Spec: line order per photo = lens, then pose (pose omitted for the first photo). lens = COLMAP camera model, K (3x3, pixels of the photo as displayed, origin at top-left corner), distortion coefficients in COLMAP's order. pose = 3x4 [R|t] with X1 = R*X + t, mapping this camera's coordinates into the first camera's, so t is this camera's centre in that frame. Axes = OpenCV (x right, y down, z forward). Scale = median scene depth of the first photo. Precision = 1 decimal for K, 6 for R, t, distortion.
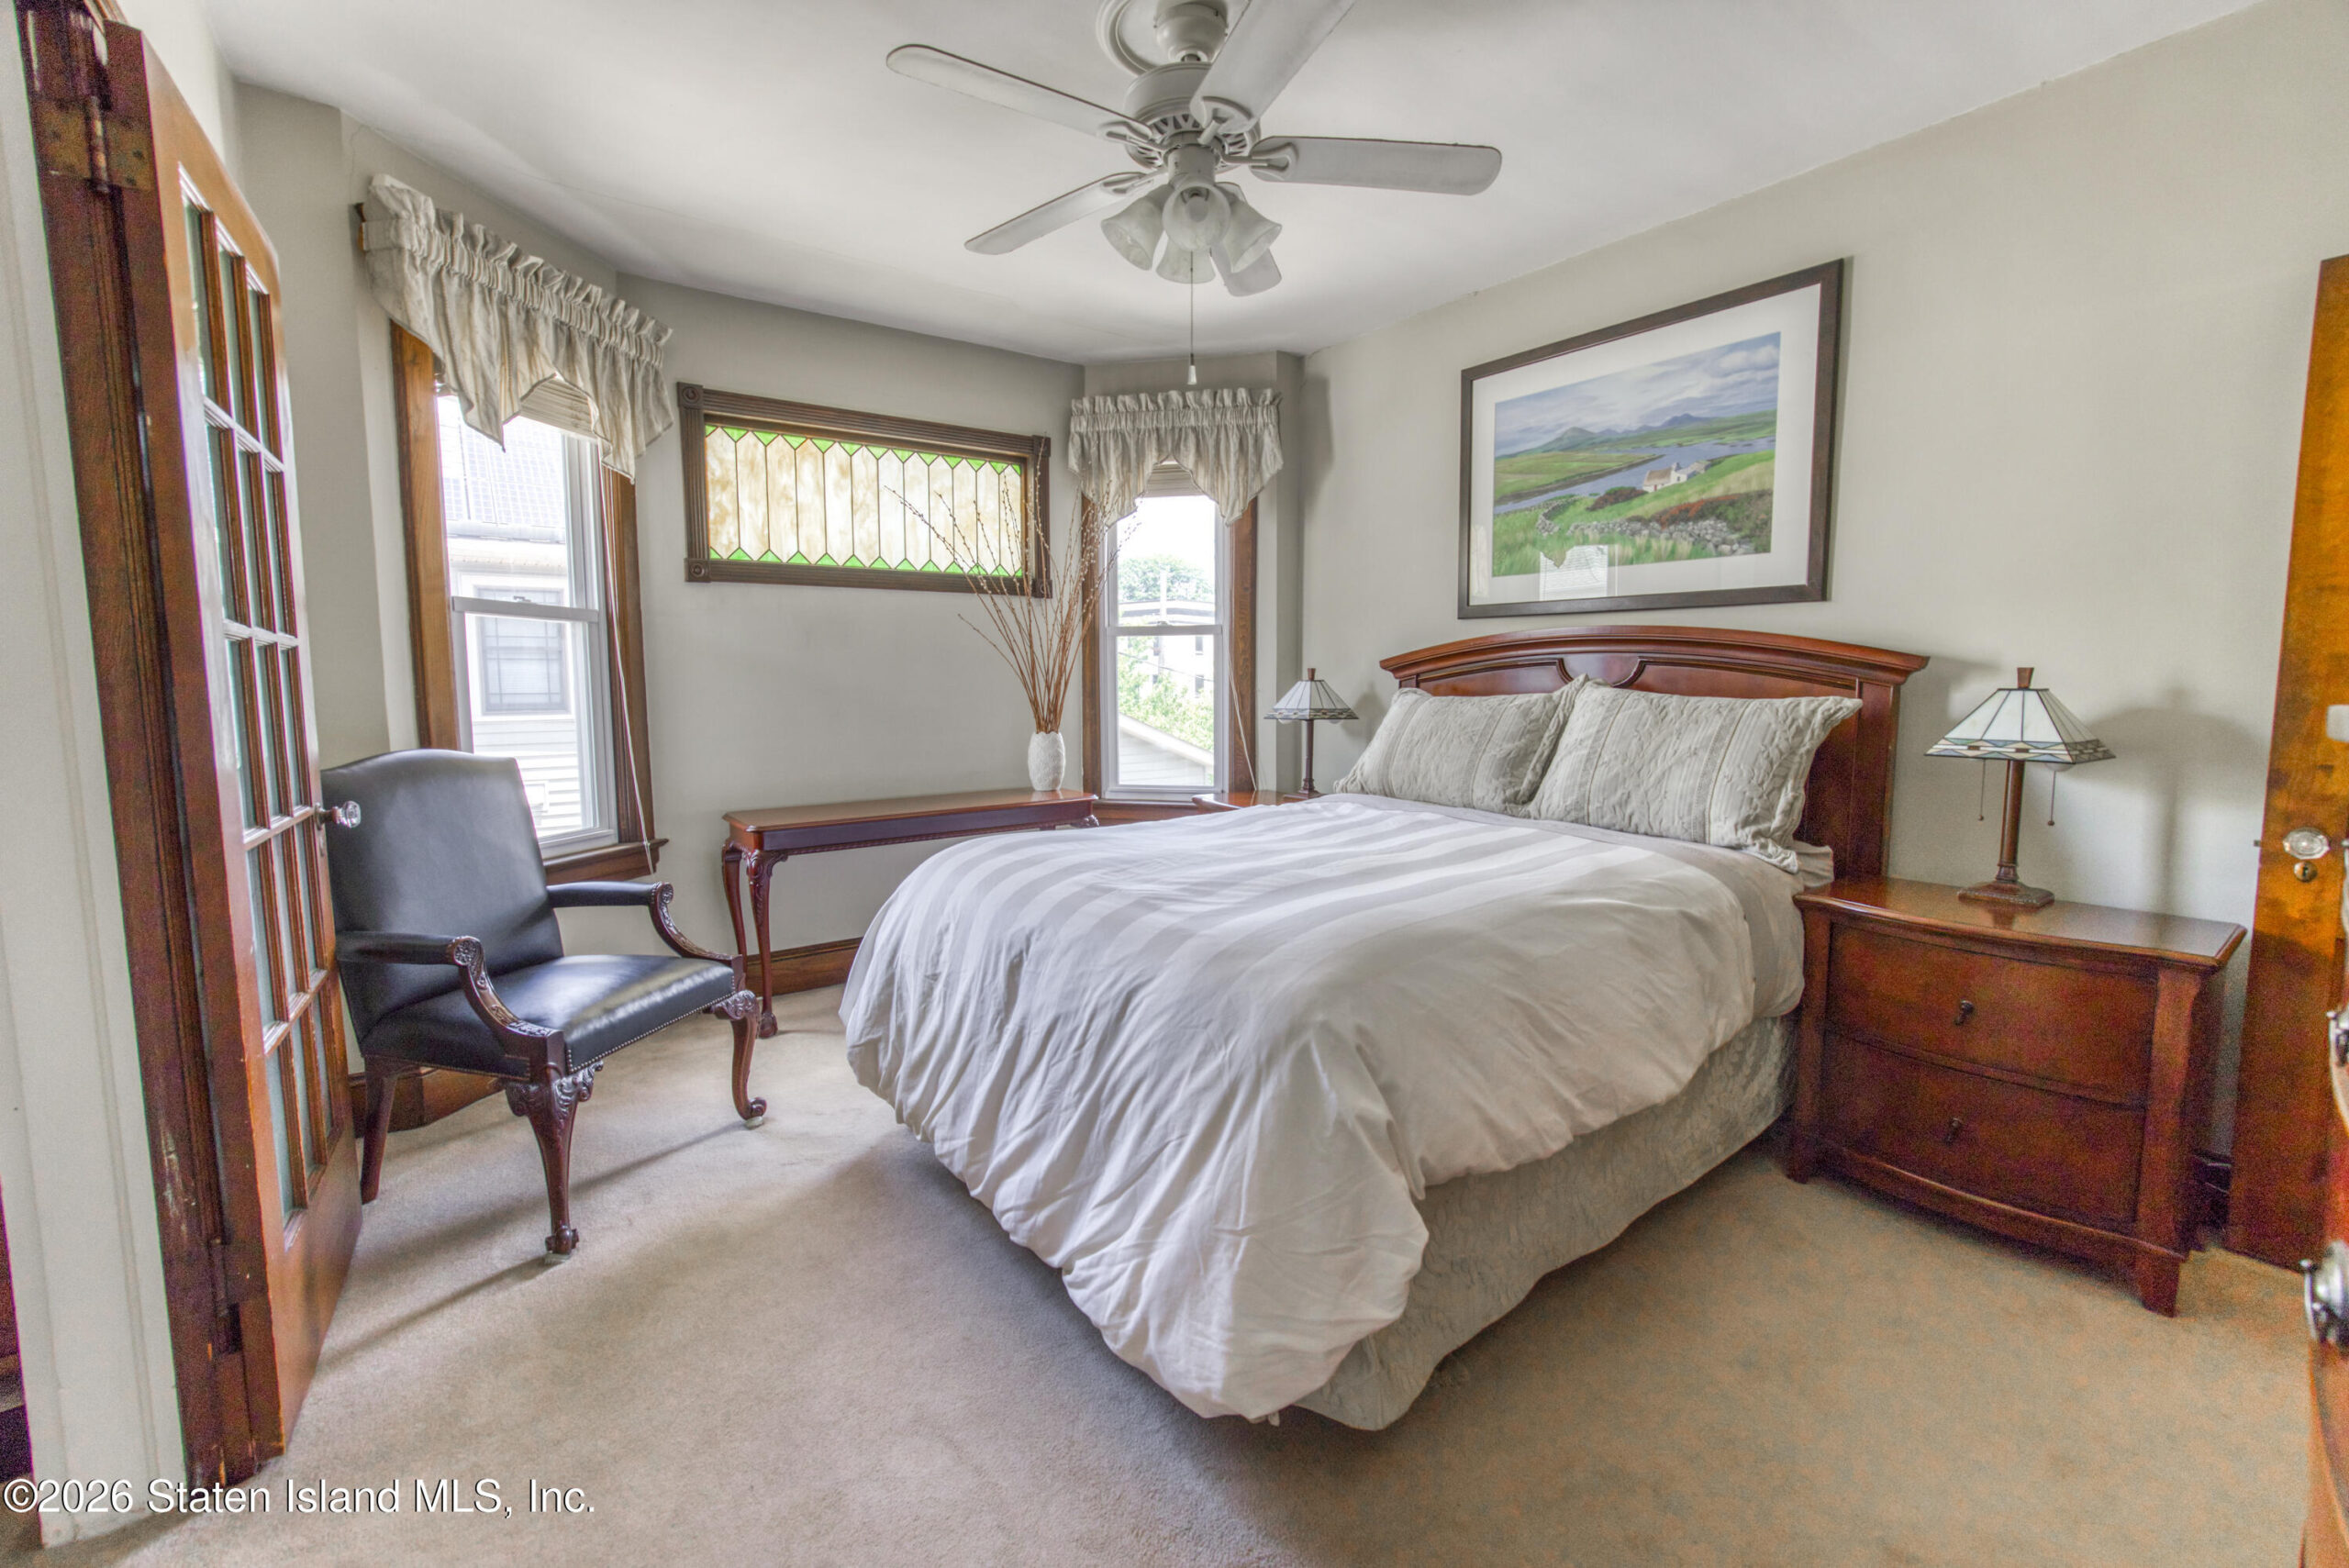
lens RADIAL K [[1006.1, 0, 1194.4], [0, 1006.1, 777.2], [0, 0, 1]] dist [-0.018209, 0.002339]
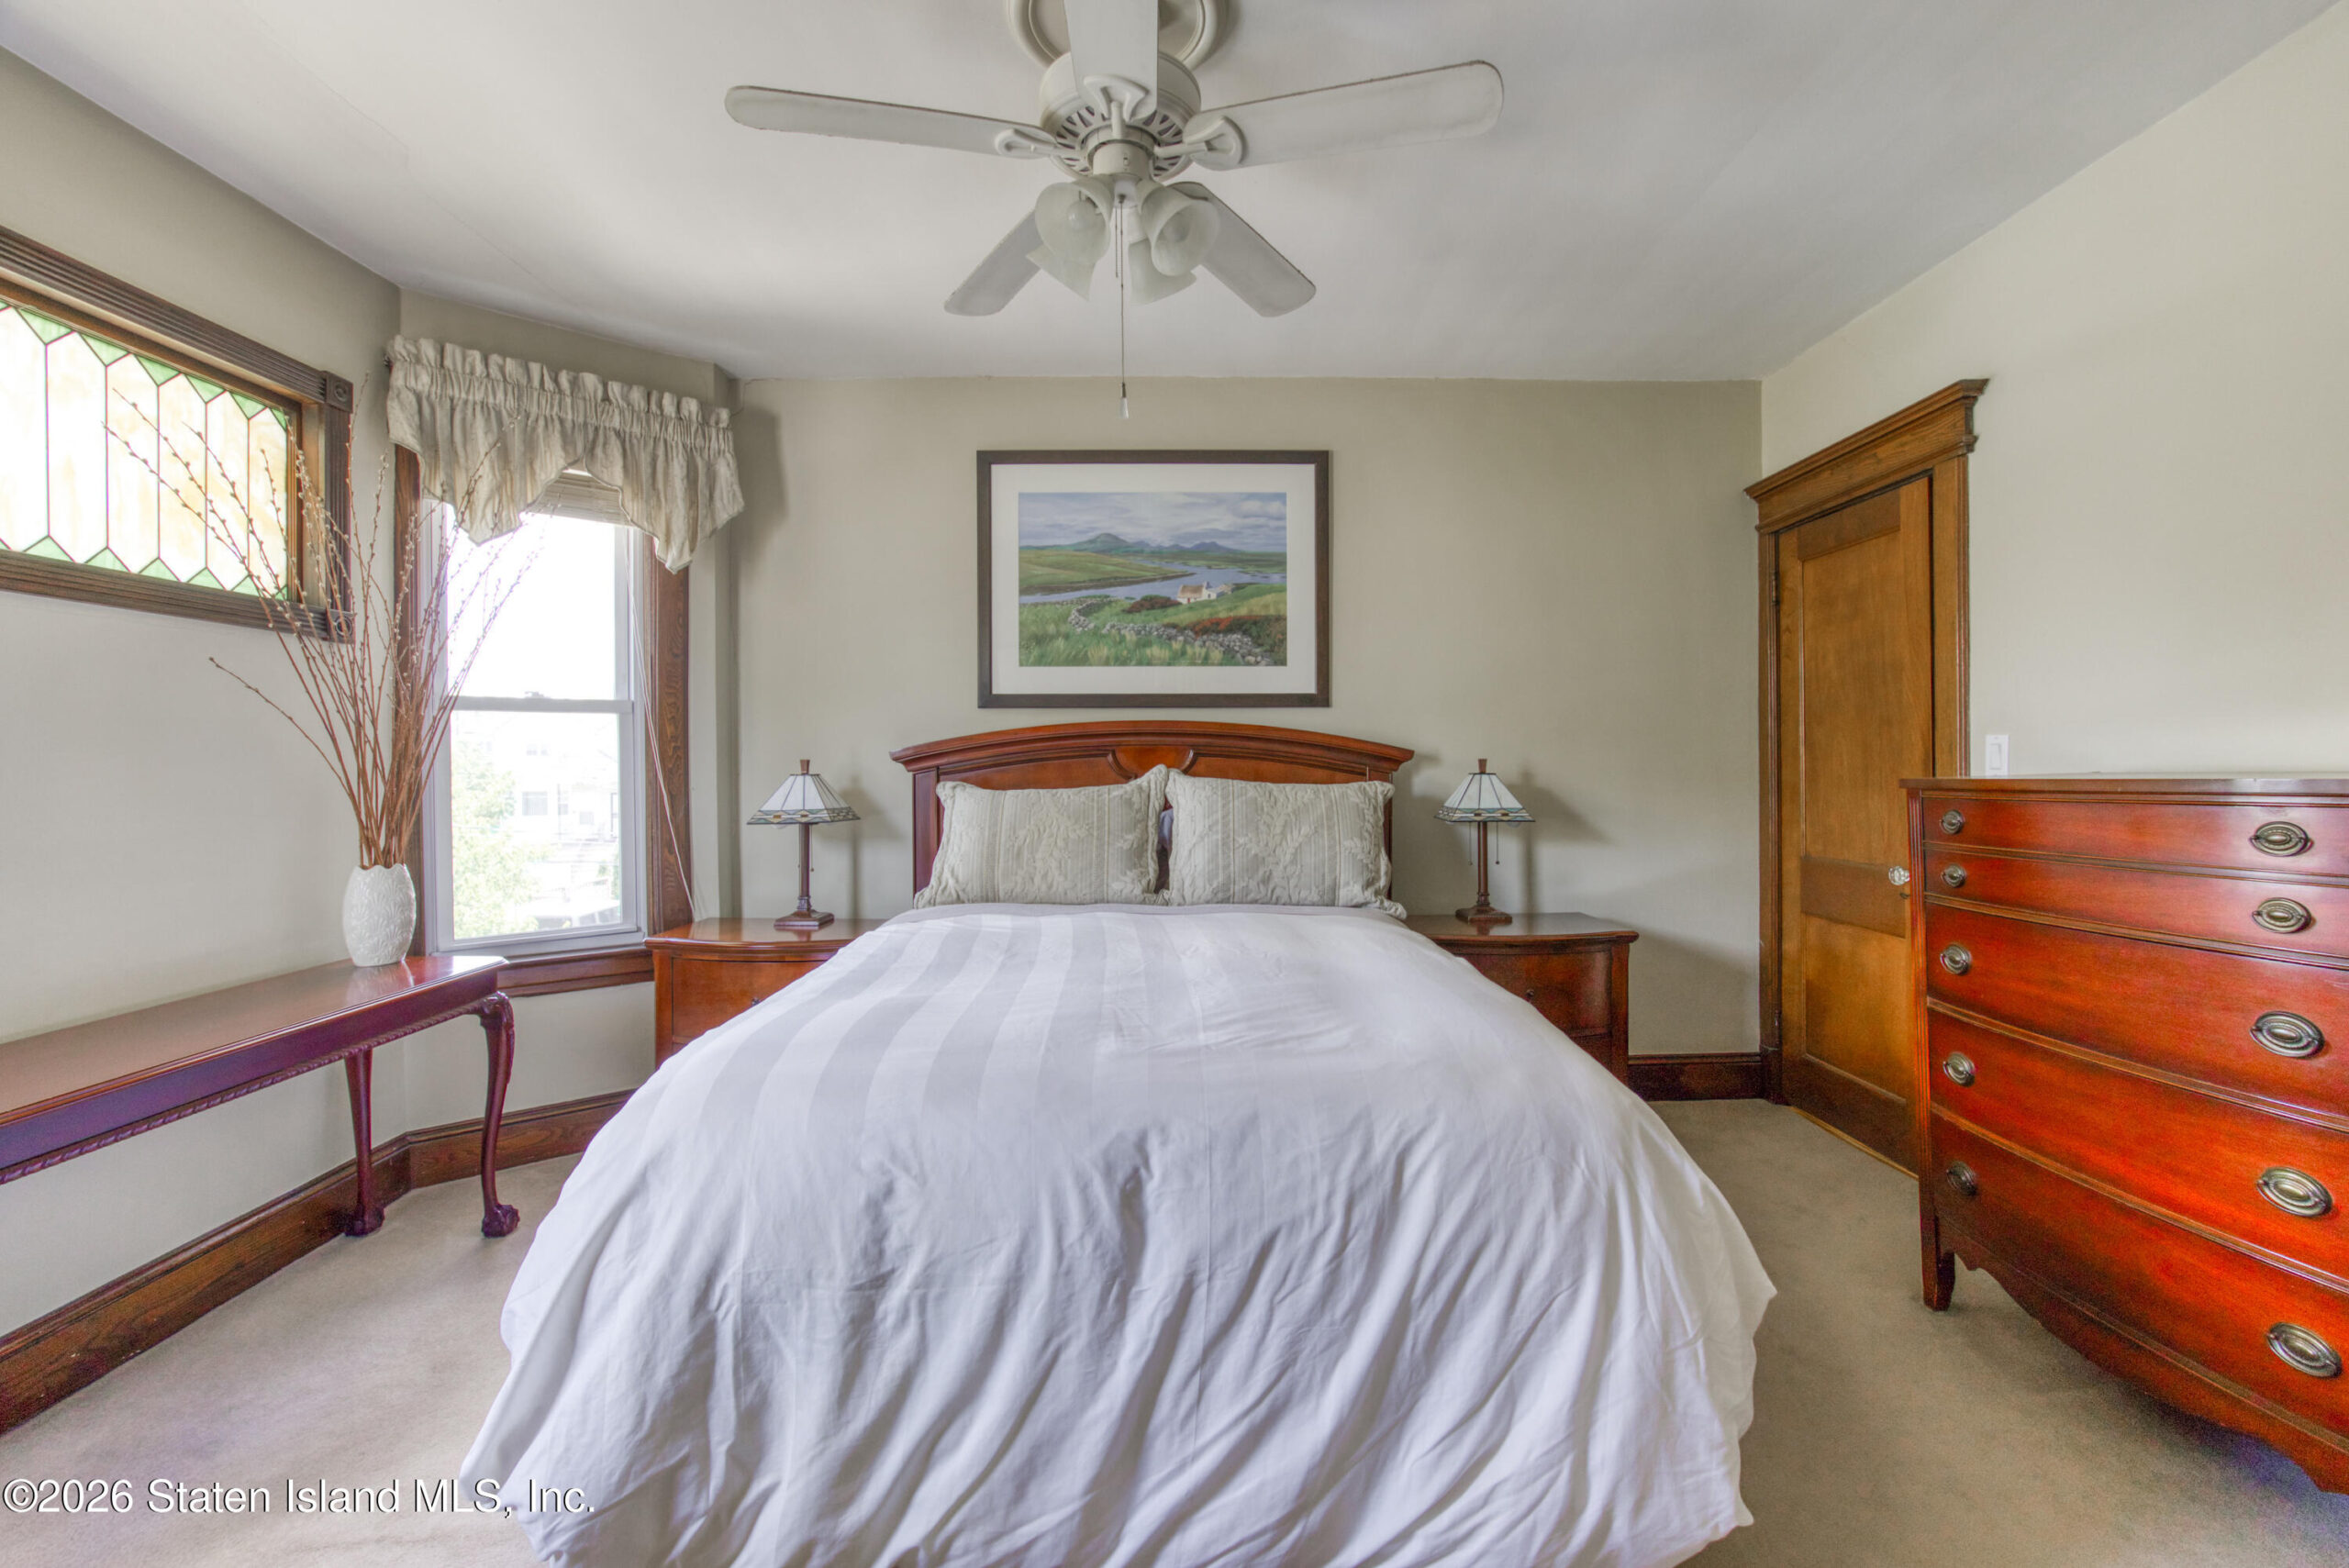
lens RADIAL K [[1006.1, 0, 1184.0], [0, 1006.1, 771.1], [0, 0, 1]] dist [-0.018209, 0.002339]
pose [[0.585764, -0.006156, 0.810458, -0.409409], [0.087324, 0.994629, -0.055560, -0.030890], [-0.805763, 0.103318, 0.583156, 0.319137]]
